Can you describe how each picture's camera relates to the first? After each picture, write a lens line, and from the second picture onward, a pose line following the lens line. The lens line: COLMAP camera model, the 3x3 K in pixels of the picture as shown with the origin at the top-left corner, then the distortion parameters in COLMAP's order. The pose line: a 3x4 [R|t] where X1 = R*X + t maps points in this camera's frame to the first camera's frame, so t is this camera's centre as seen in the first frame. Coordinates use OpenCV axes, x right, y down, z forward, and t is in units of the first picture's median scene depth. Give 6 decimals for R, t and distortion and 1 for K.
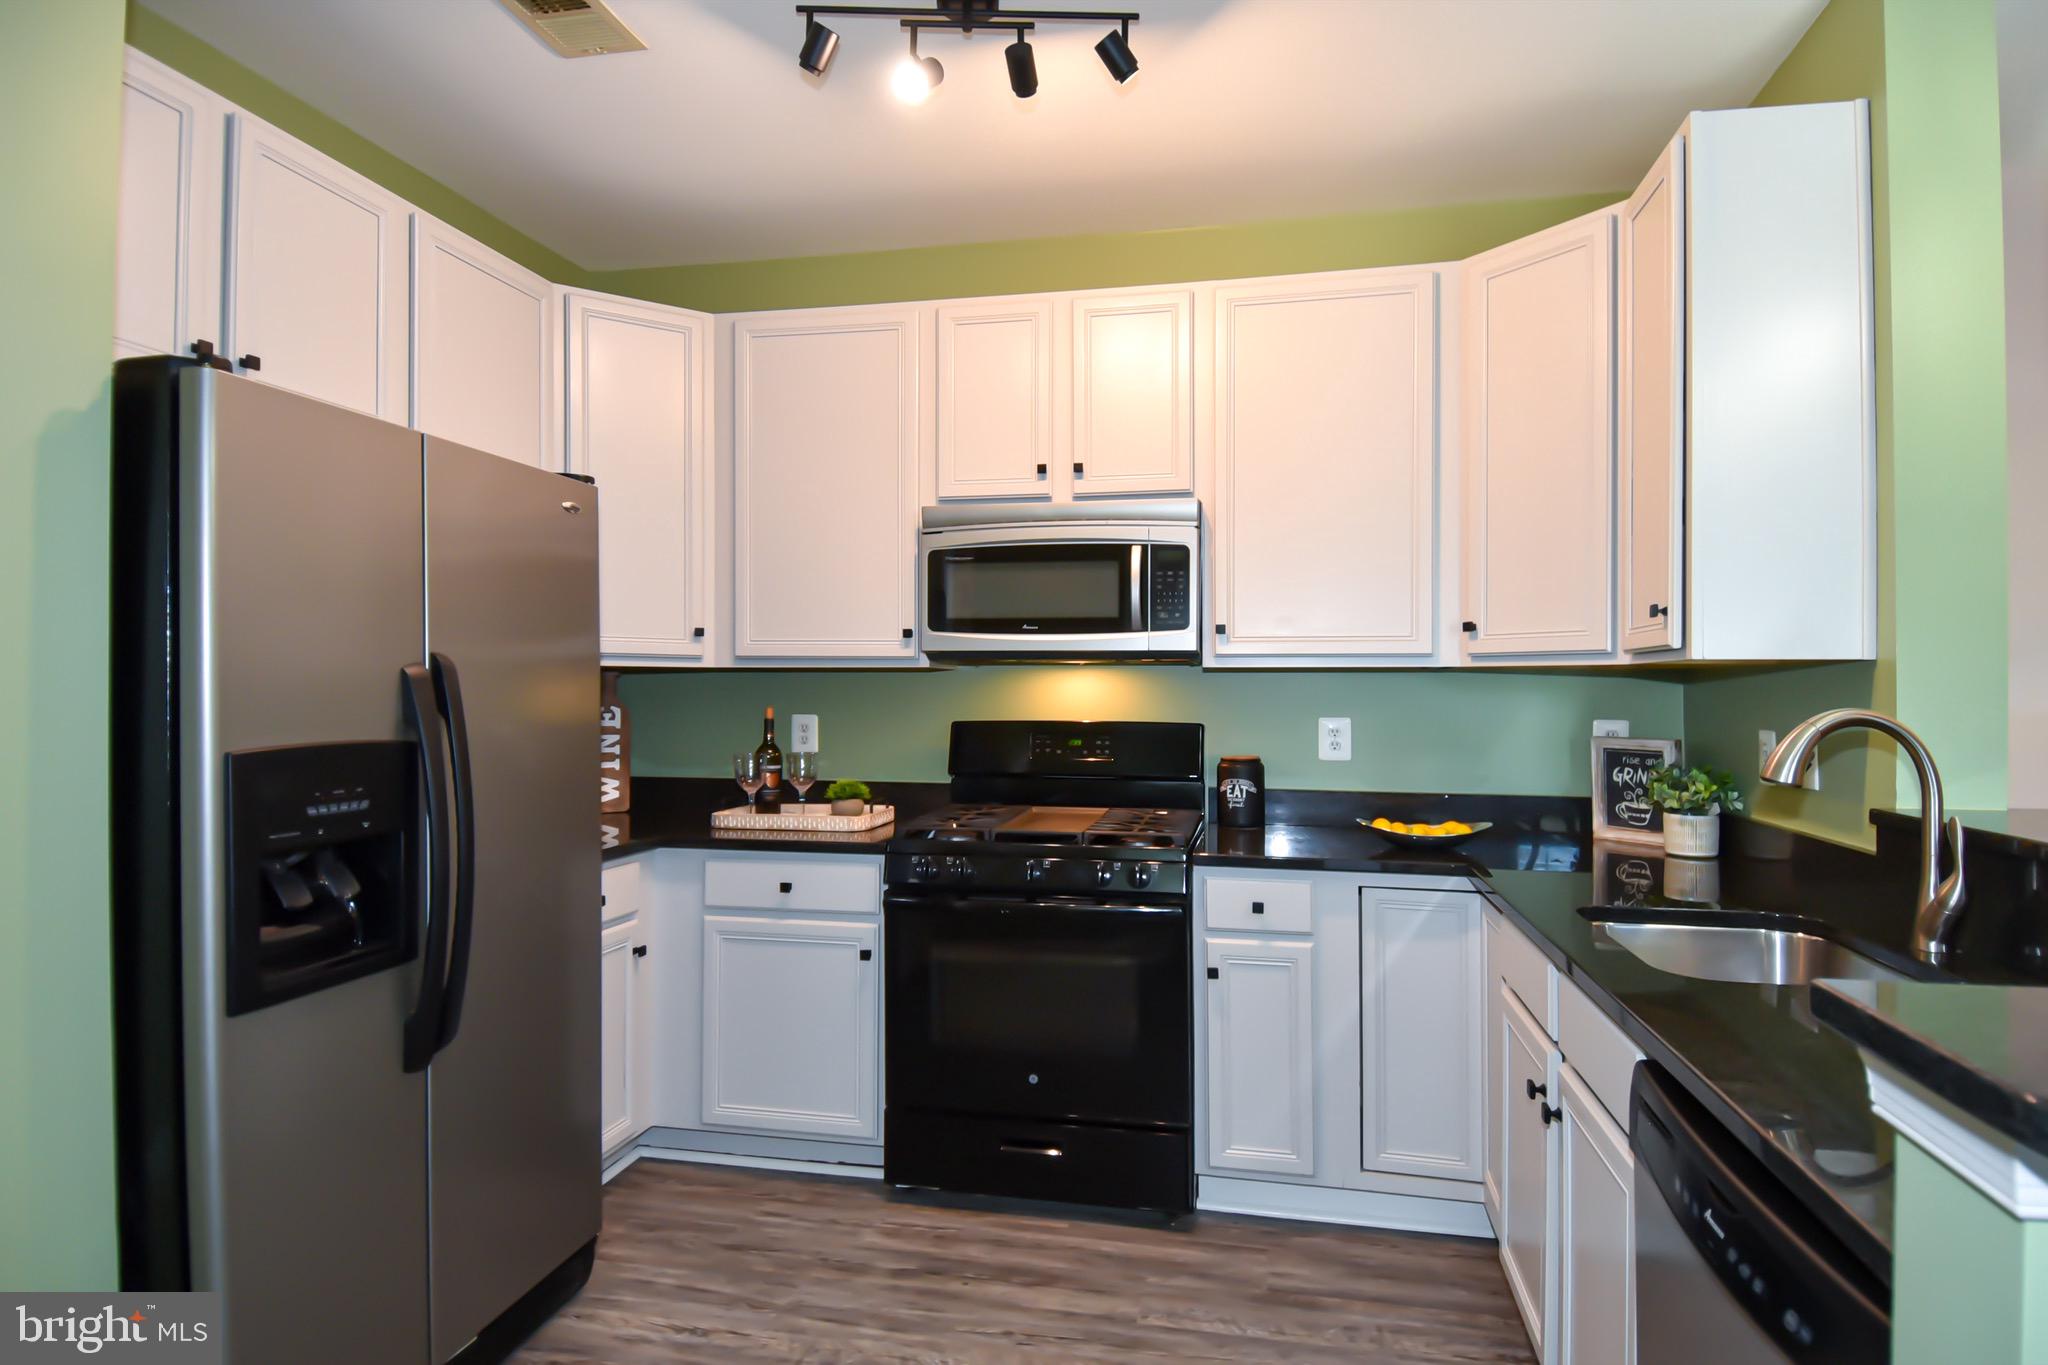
lens RADIAL K [[1090.8, 0, 1080.2], [0, 1090.8, 688.2], [0, 0, 1]] dist [0.003564, -0.000826]
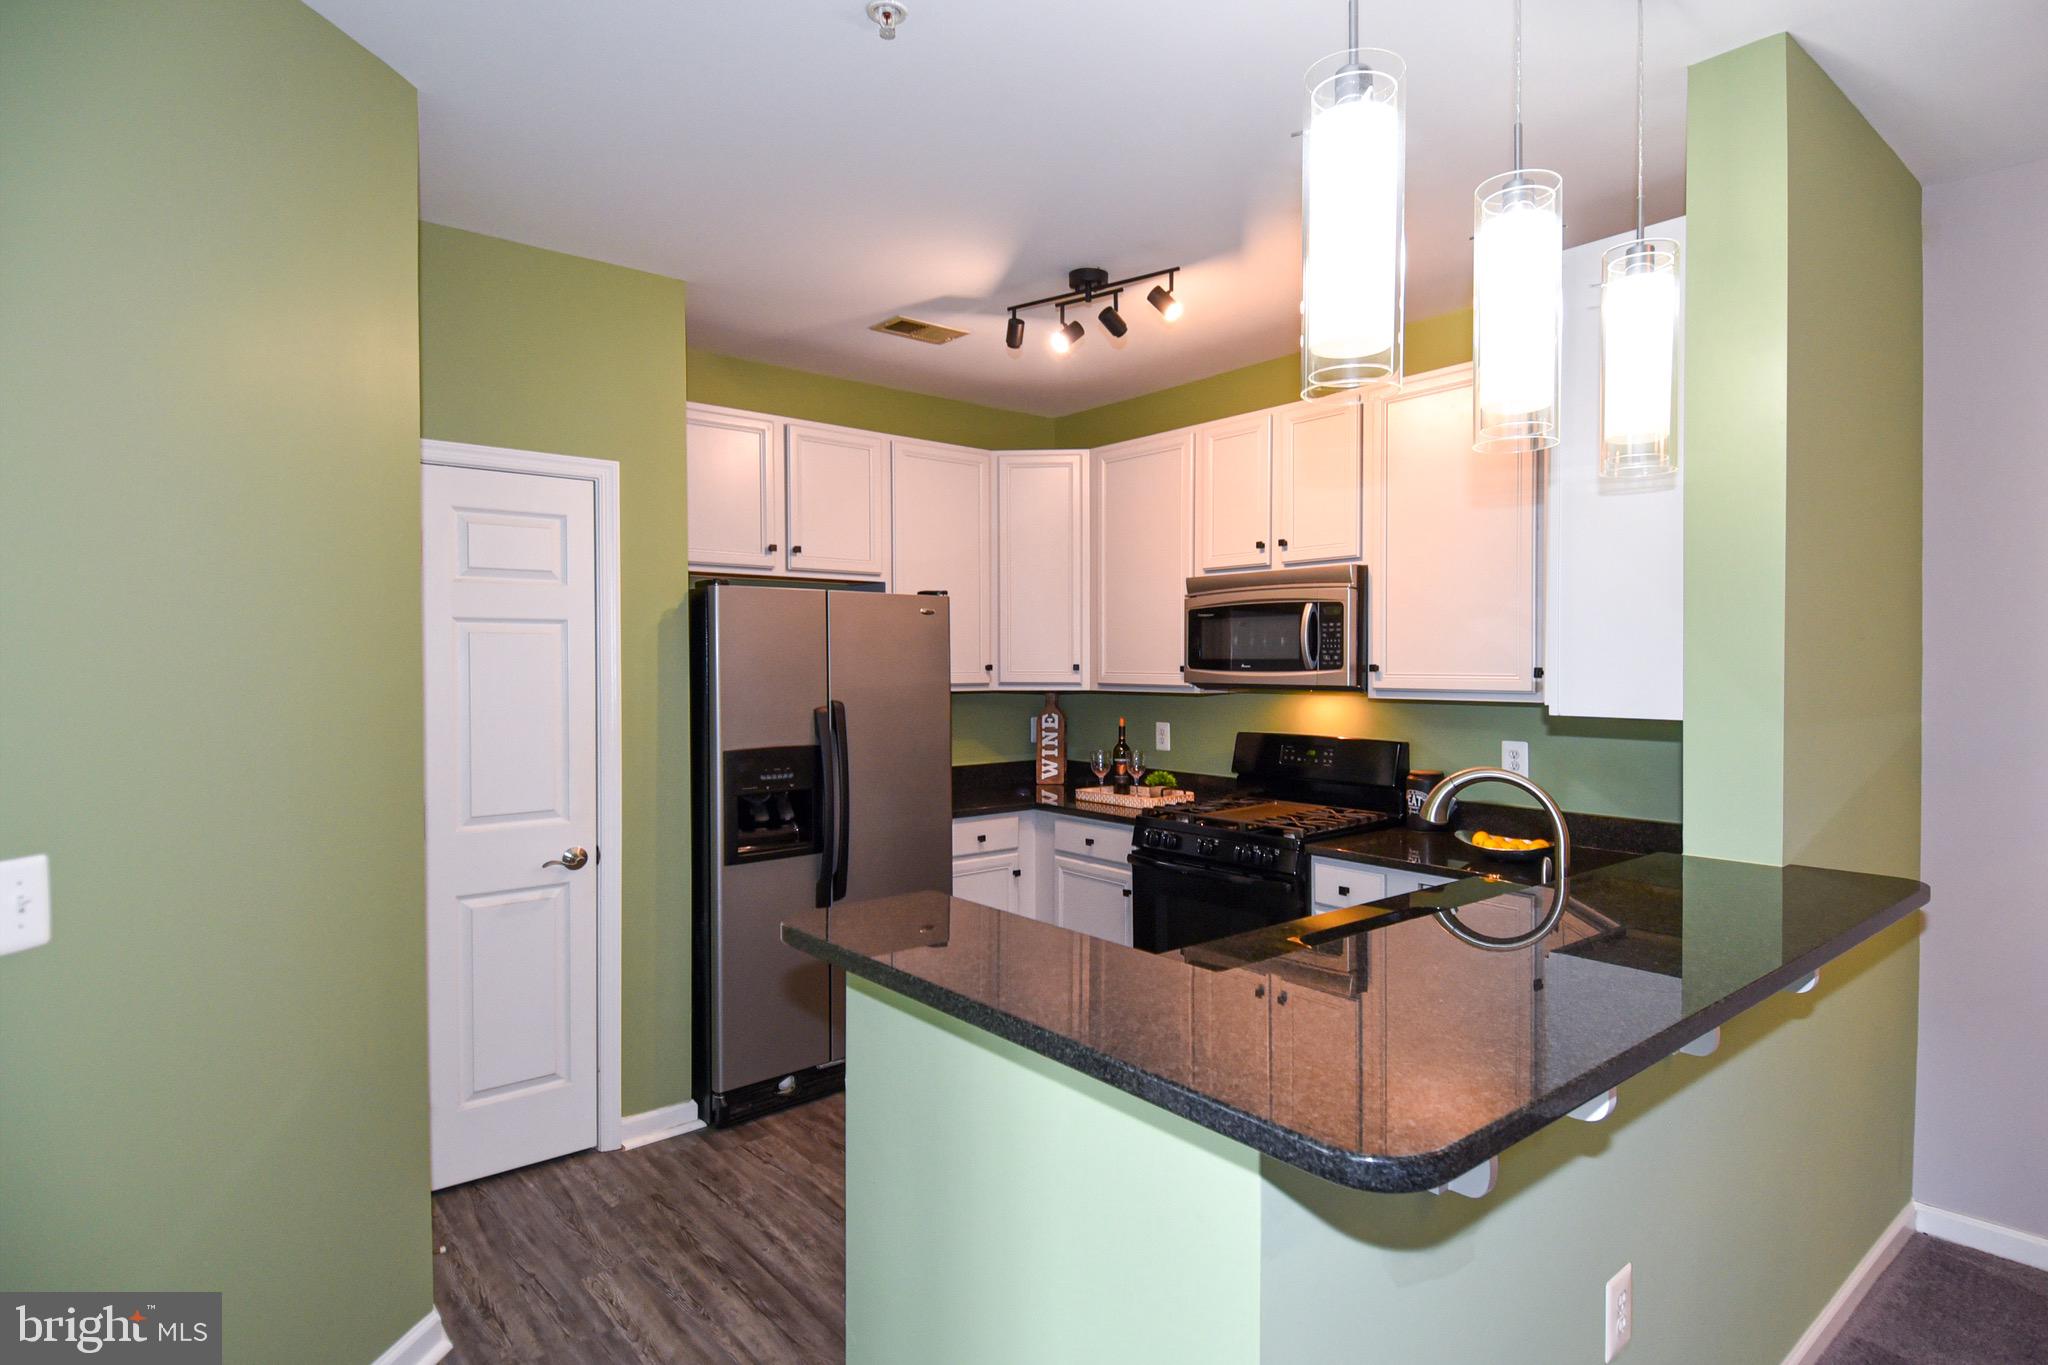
lens RADIAL K [[1090.8, 0, 1073.4], [0, 1090.8, 679.2], [0, 0, 1]] dist [0.003564, -0.000826]
pose [[0.782546, 0.001594, -0.622591, 0.638533], [0.008035, 0.999888, 0.012659, -0.060123], [0.622541, -0.014909, 0.782445, -0.184463]]
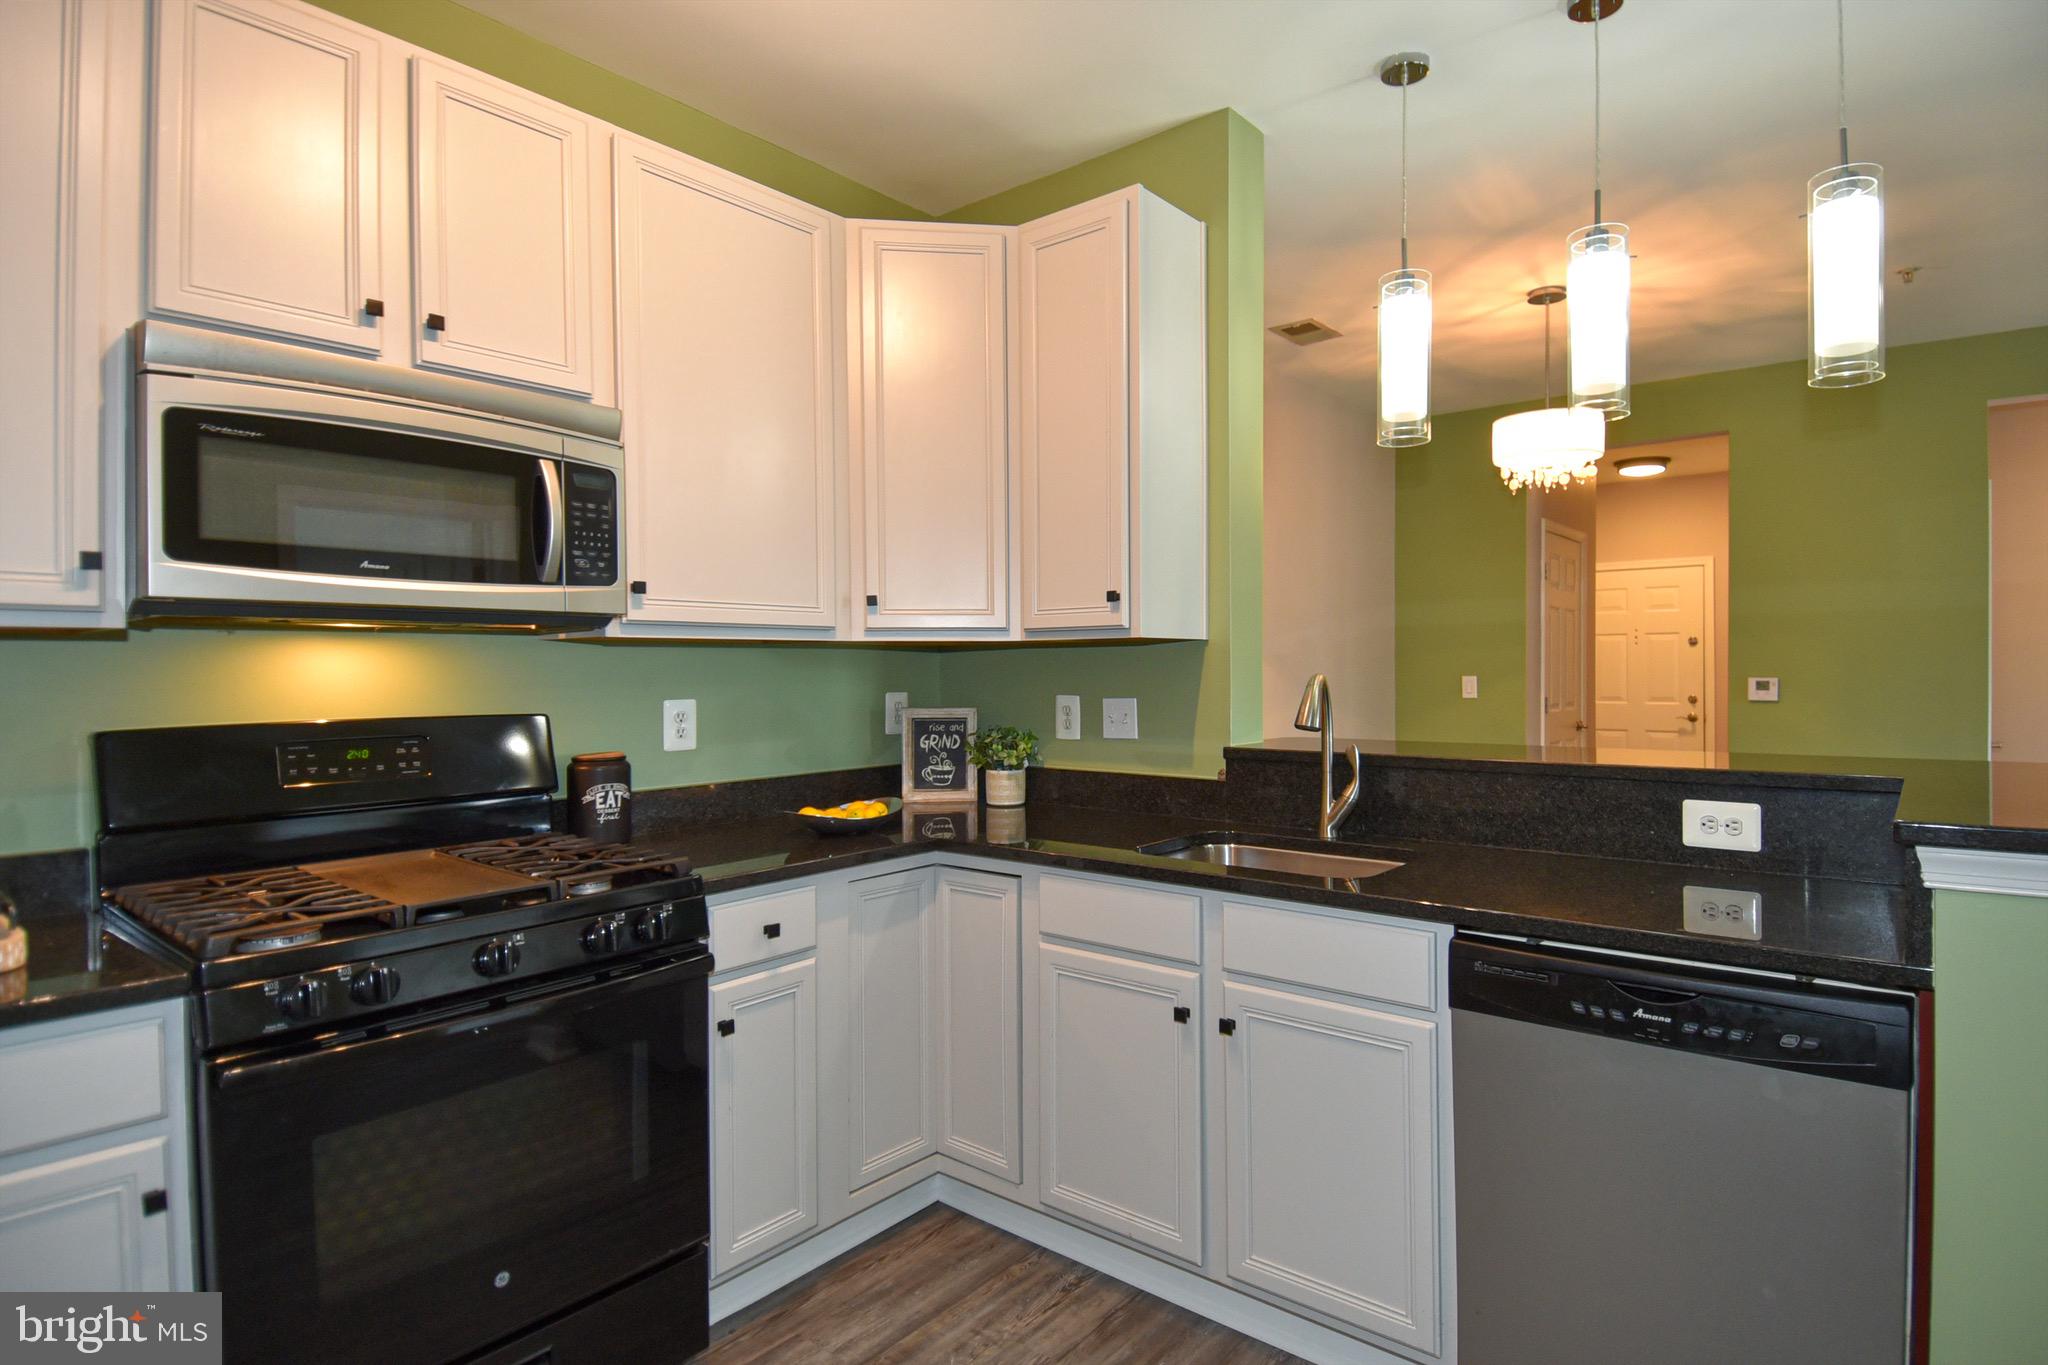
lens RADIAL K [[1090.8, 0, 1019.3], [0, 1090.8, 682.0], [0, 0, 1]] dist [0.003564, -0.000826]
pose [[0.474546, -0.019926, 0.880005, -0.423986], [0.008137, 0.999800, 0.018250, 0.000463], [-0.880193, -0.001500, 0.474613, 0.405391]]
